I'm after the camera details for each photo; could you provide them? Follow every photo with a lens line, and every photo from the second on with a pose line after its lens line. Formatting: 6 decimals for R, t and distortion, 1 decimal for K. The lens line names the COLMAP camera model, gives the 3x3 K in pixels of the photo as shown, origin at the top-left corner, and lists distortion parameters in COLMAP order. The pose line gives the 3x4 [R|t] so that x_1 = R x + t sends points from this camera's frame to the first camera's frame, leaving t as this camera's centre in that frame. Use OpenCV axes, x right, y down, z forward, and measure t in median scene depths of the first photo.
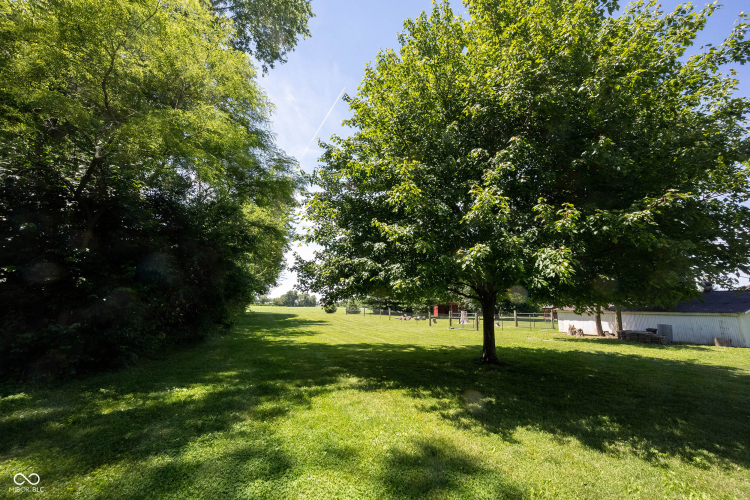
lens RADIAL K [[298.2, 0, 374.8], [0, 298.2, 252.5], [0, 0, 1]] dist [0.005814, -0.001165]
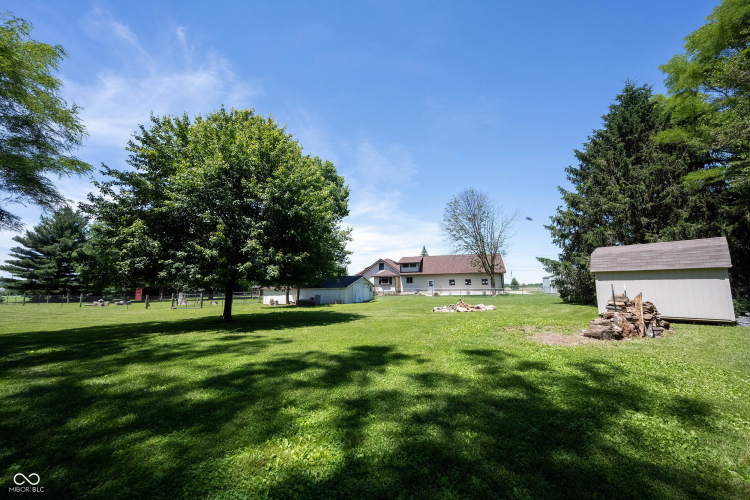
lens RADIAL K [[298.2, 0, 374.4], [0, 298.2, 250.5], [0, 0, 1]] dist [0.005814, -0.001165]
pose [[0.616969, 0.071219, 0.783759, -0.296212], [-0.115314, 0.993329, 0.000512, -0.077318], [-0.778494, -0.090695, 0.621065, -0.422606]]
